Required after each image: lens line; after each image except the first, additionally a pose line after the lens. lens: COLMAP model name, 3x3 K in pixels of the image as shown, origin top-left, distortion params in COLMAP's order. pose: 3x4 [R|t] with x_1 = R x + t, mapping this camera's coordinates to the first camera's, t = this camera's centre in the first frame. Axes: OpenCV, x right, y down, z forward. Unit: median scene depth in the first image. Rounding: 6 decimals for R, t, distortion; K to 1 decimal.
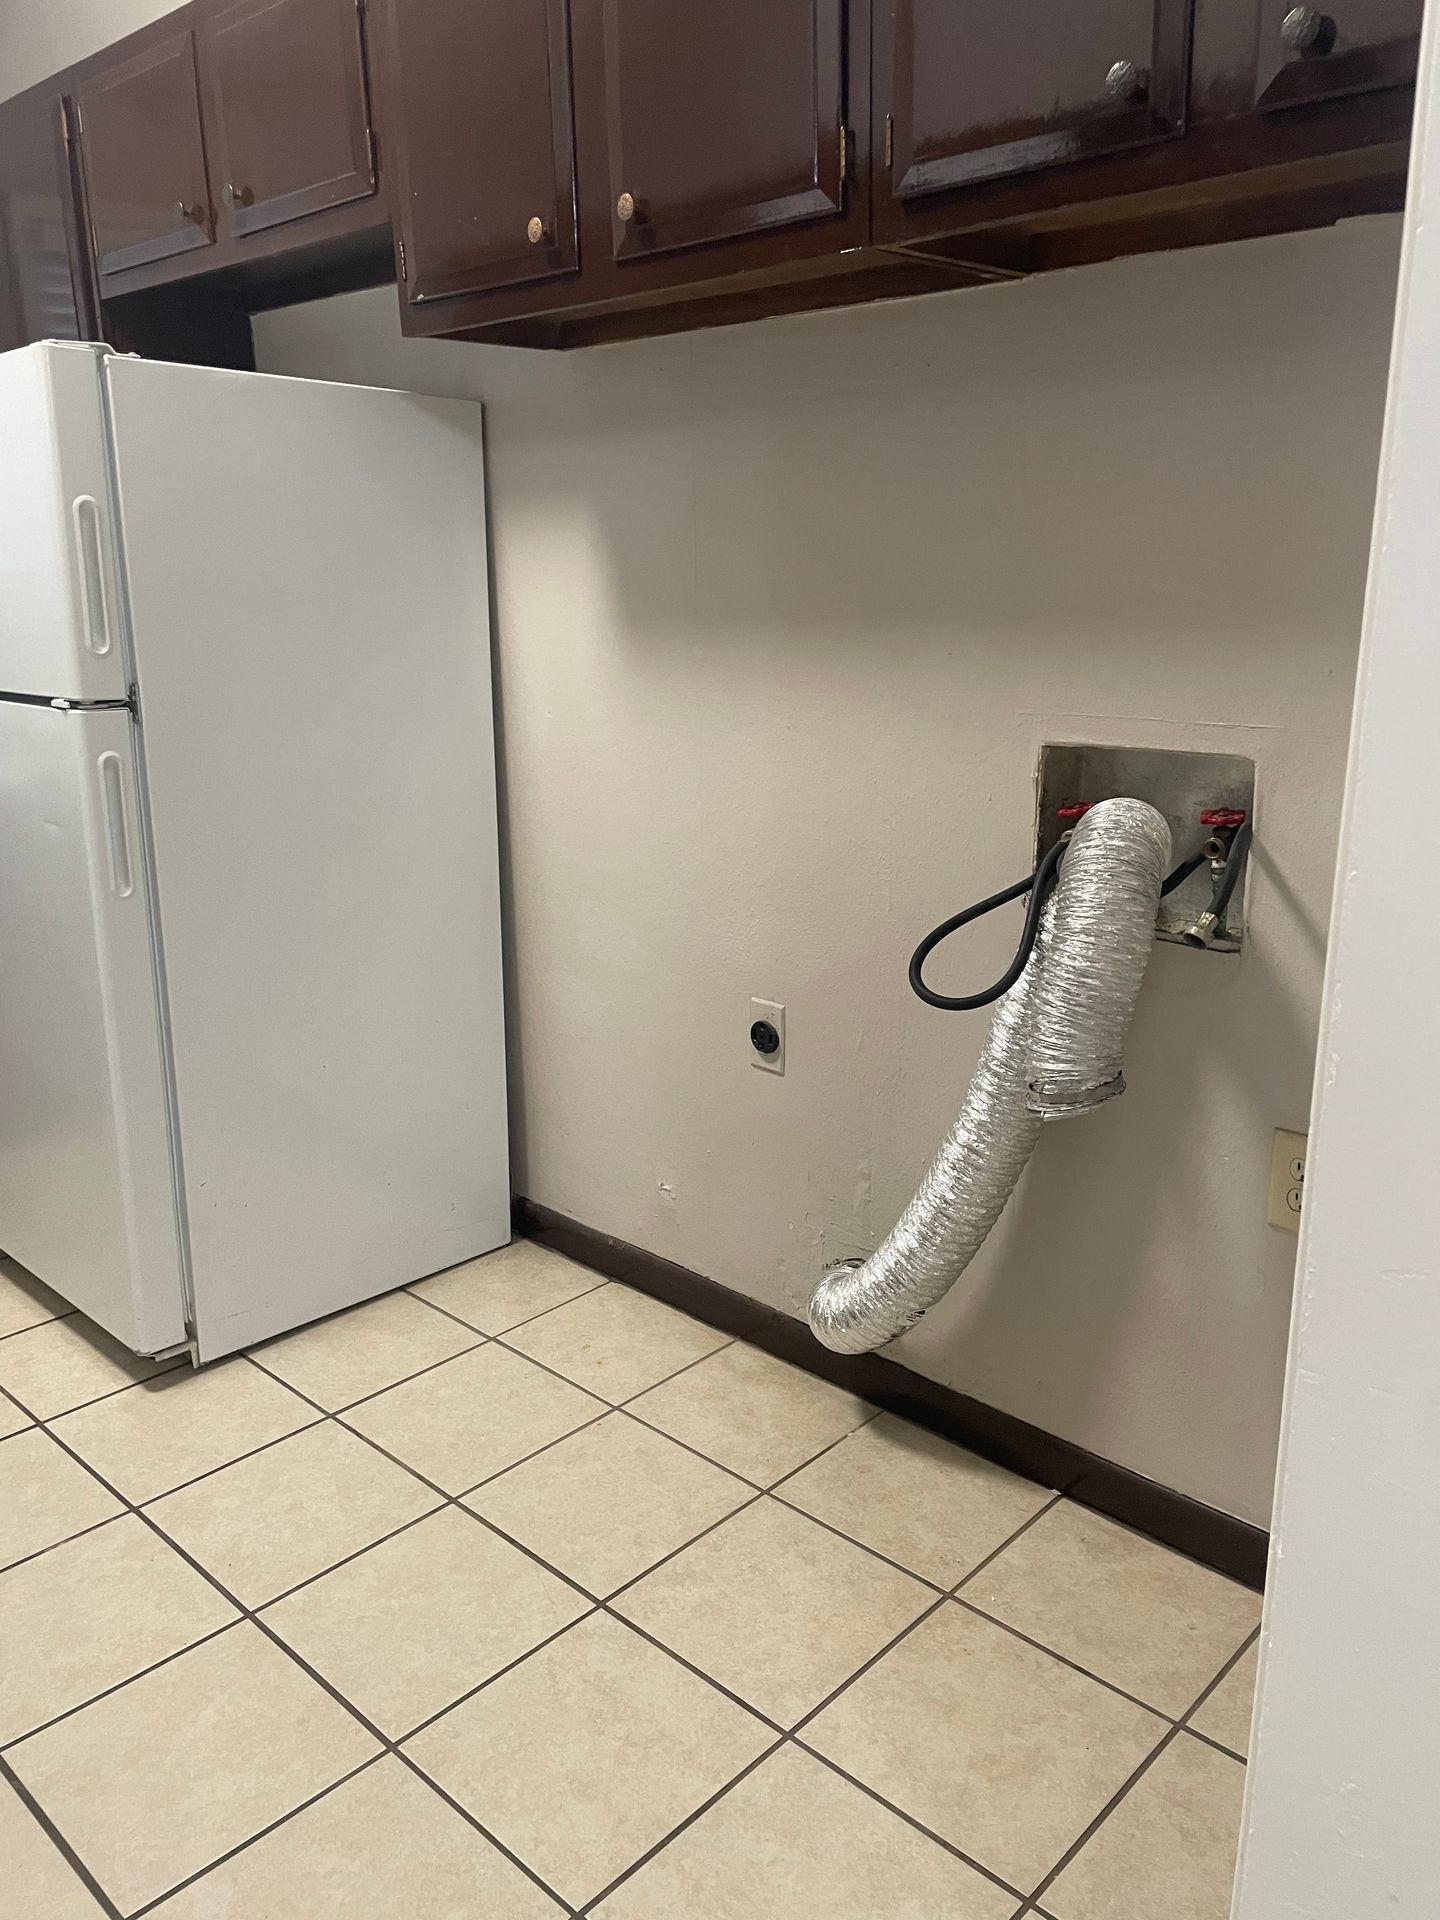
lens RADIAL K [[1449.0, 0, 732.2], [0, 1449.0, 957.8], [0, 0, 1]] dist [0.075553, -0.101475]
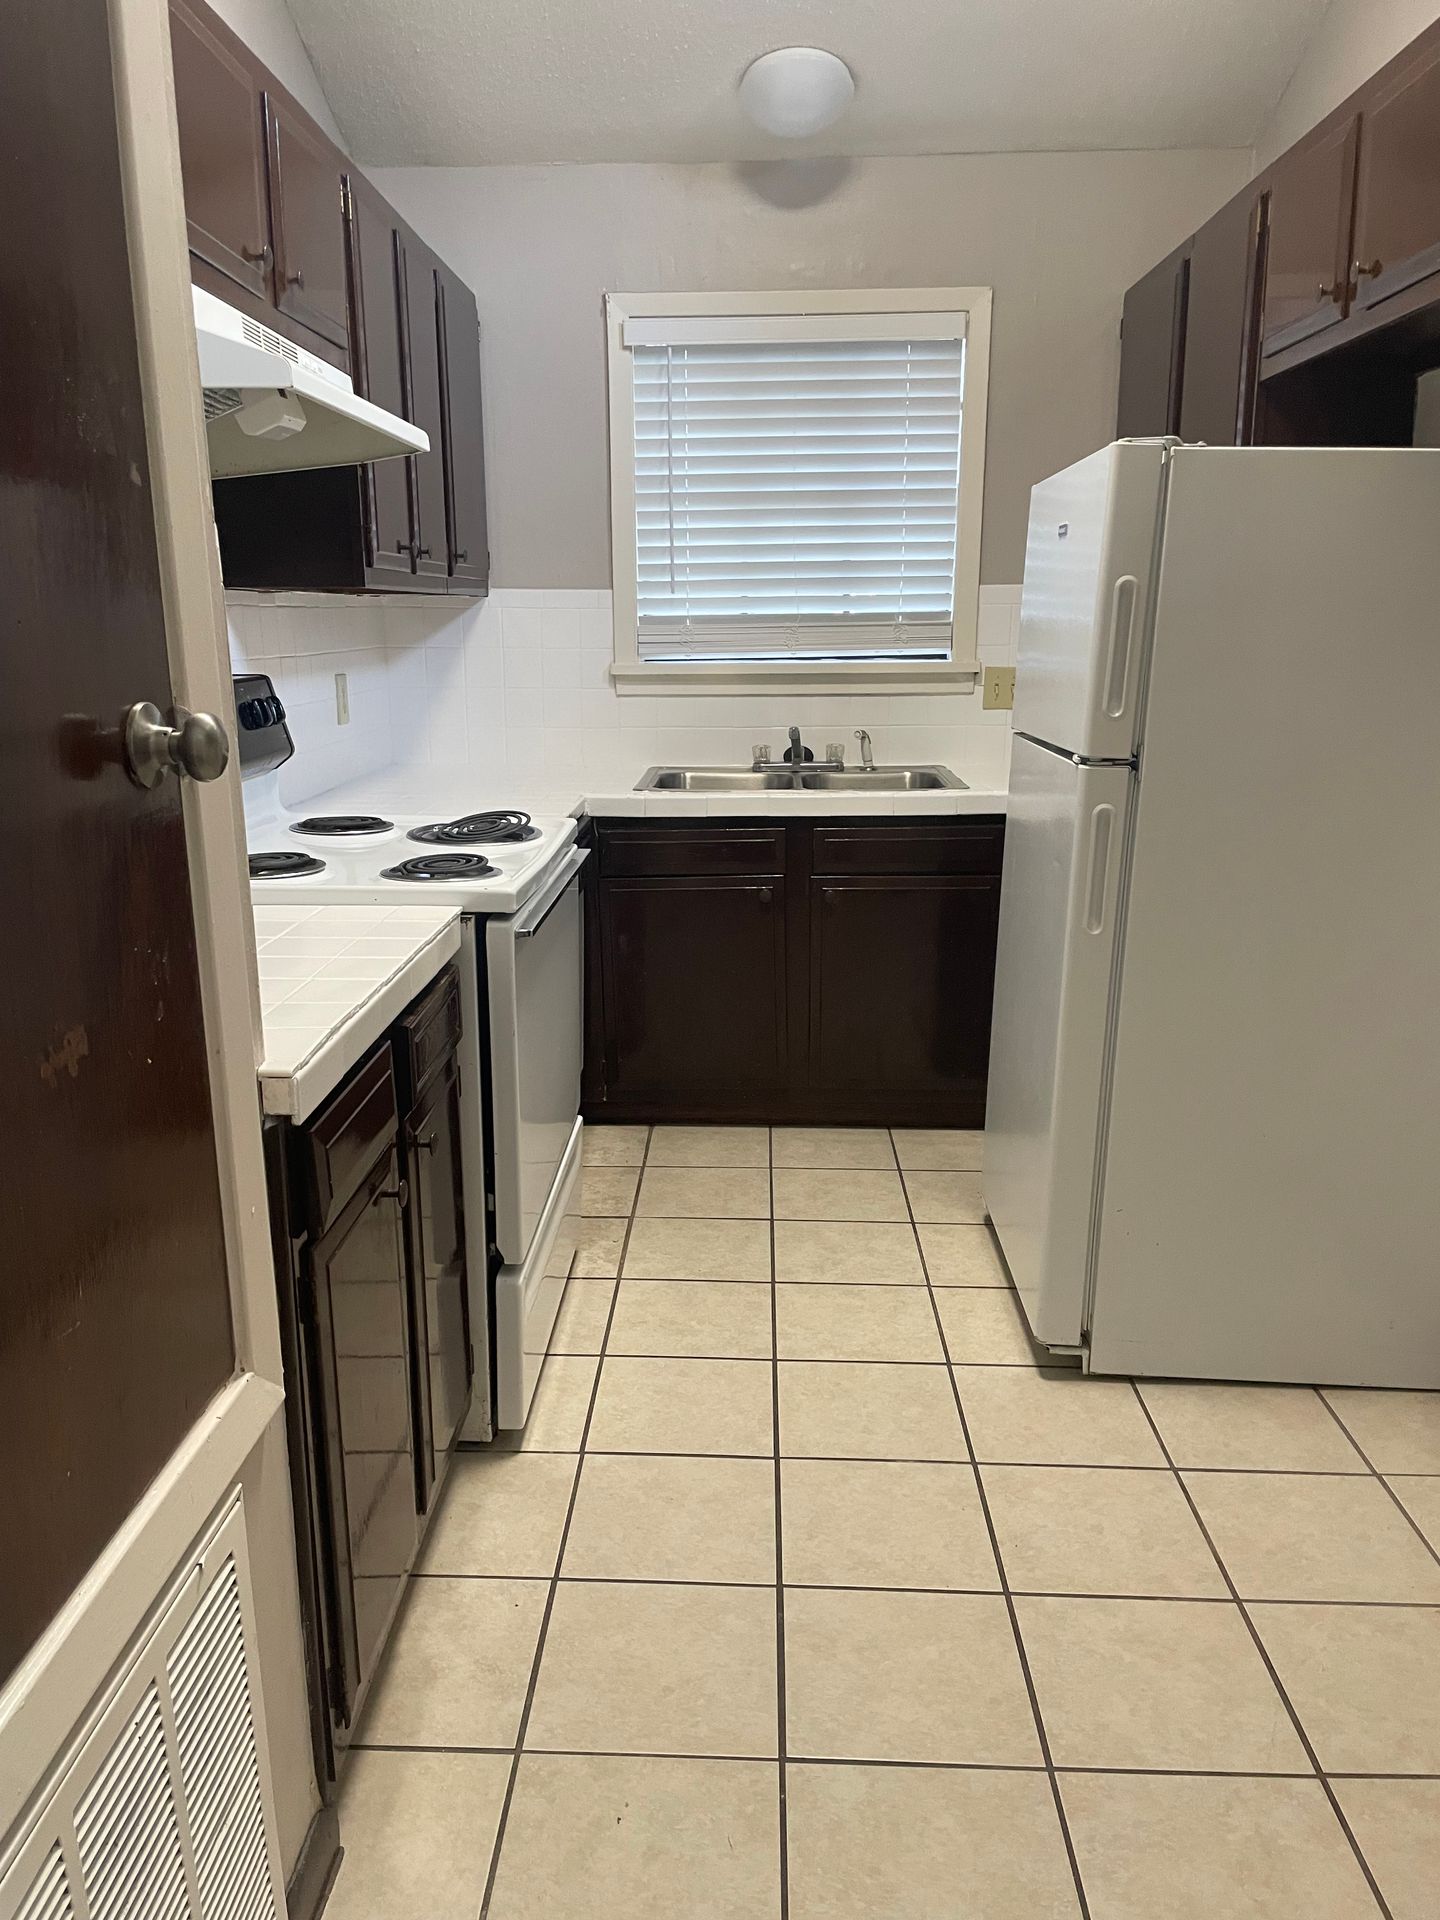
lens RADIAL K [[1449.0, 0, 701.6], [0, 1449.0, 974.6], [0, 0, 1]] dist [0.075553, -0.101475]
pose [[0.653583, 0.186476, -0.733523, 0.209701], [-0.198035, 0.977543, 0.072057, -0.033525], [0.730487, 0.098169, 0.675834, 0.042110]]
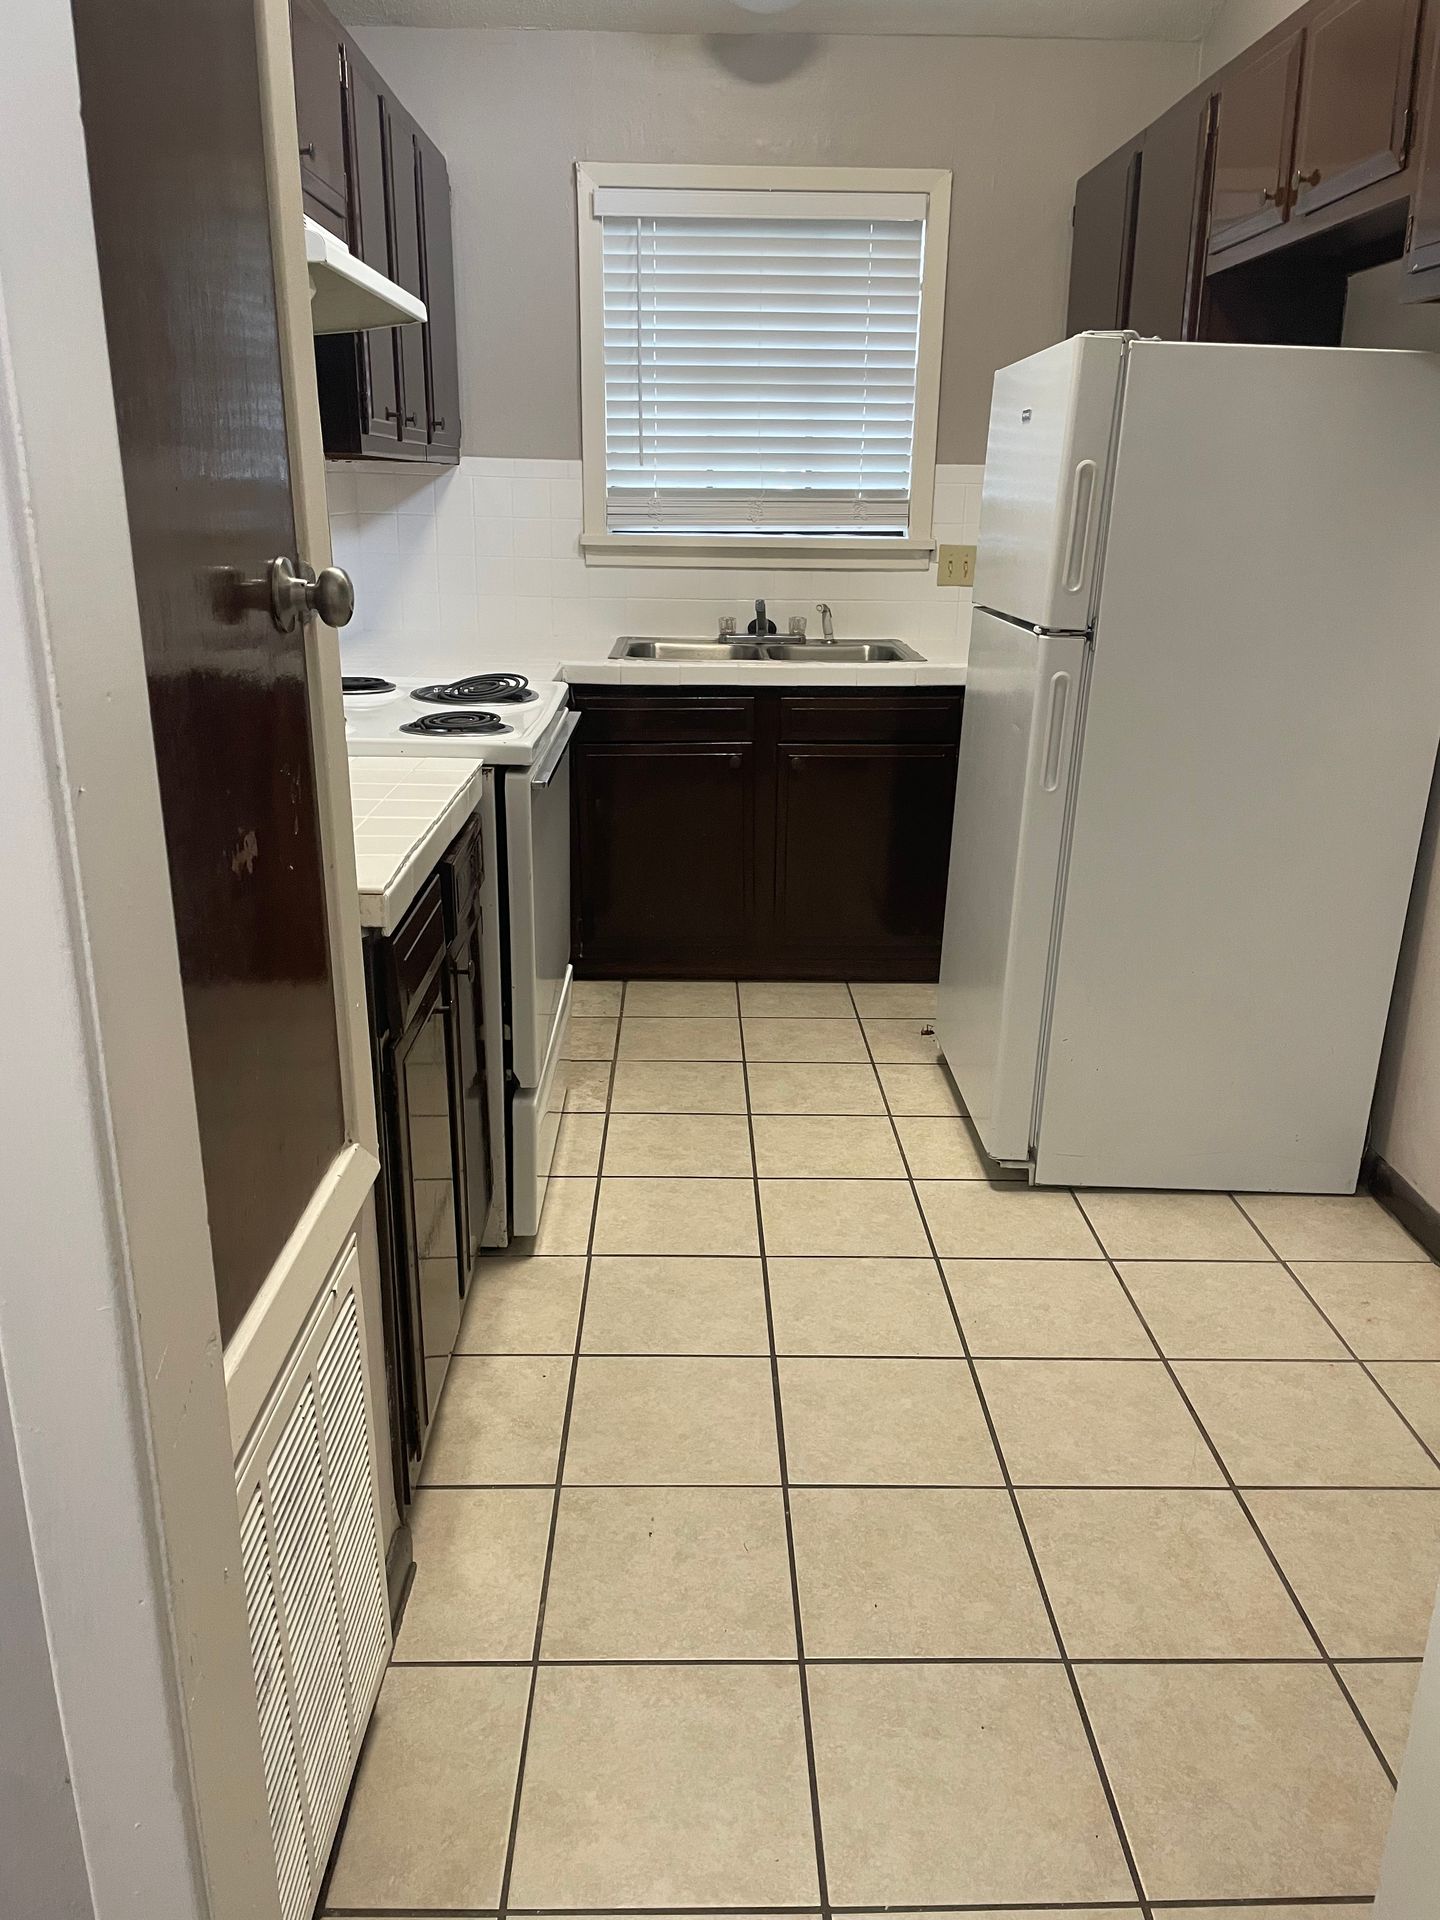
lens RADIAL K [[1449.0, 0, 731.0], [0, 1449.0, 962.6], [0, 0, 1]] dist [0.075553, -0.101475]
pose [[0.702741, 0.237251, -0.670721, 0.256663], [-0.205218, 0.970284, 0.128199, -0.004027], [0.681205, 0.047554, 0.730547, -0.069685]]
